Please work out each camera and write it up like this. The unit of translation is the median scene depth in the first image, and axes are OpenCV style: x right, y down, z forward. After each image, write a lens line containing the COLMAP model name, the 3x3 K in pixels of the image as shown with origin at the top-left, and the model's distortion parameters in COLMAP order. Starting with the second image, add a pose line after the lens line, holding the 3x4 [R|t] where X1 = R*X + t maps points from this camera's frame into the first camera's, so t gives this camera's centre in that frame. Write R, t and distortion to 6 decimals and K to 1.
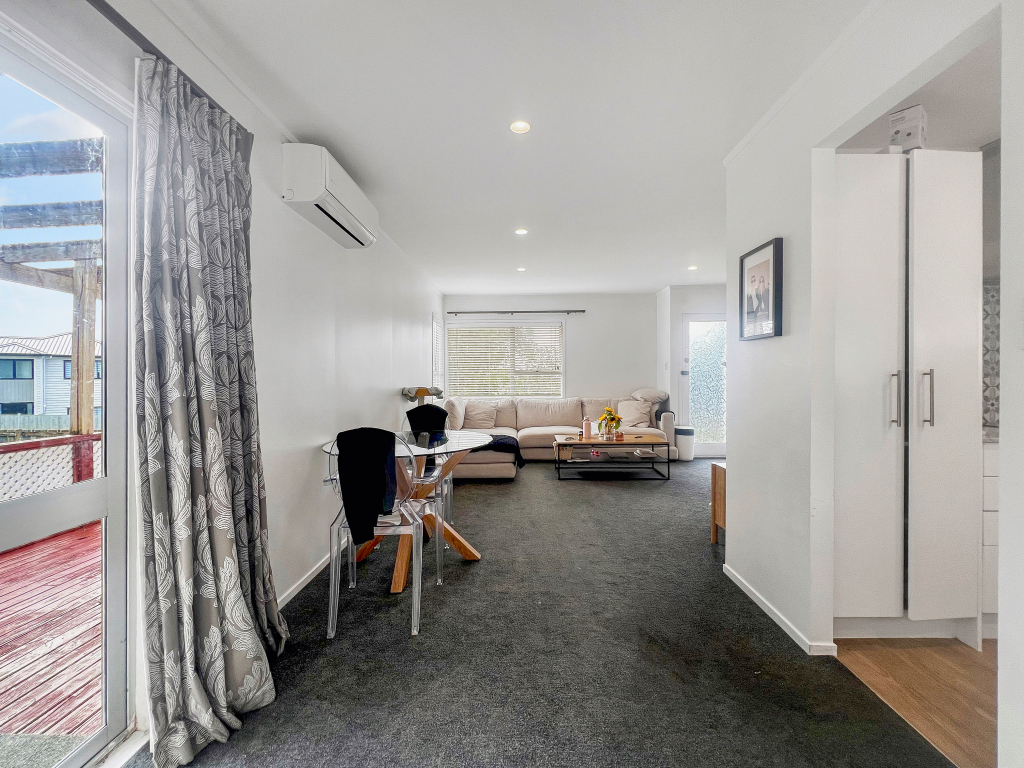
lens RADIAL K [[420.2, 0, 512.0], [0, 420.2, 384.0], [0, 0, 1]] dist [0.000435, 0.000045]
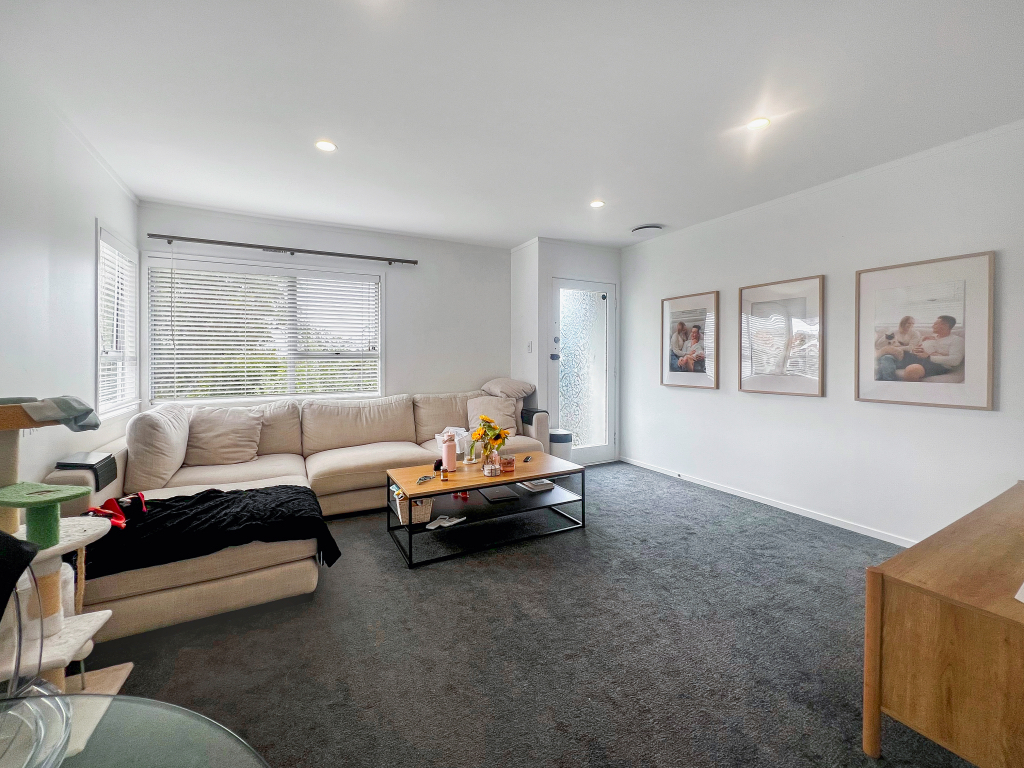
lens RADIAL K [[428.9, 0, 510.7], [0, 428.9, 361.9], [0, 0, 1]] dist [0.000316, 0.000114]
pose [[0.874013, -0.002045, 0.485898, -0.025700], [0.008775, 0.999895, -0.011575, -0.009471], [-0.485823, 0.014380, 0.873939, 0.367611]]
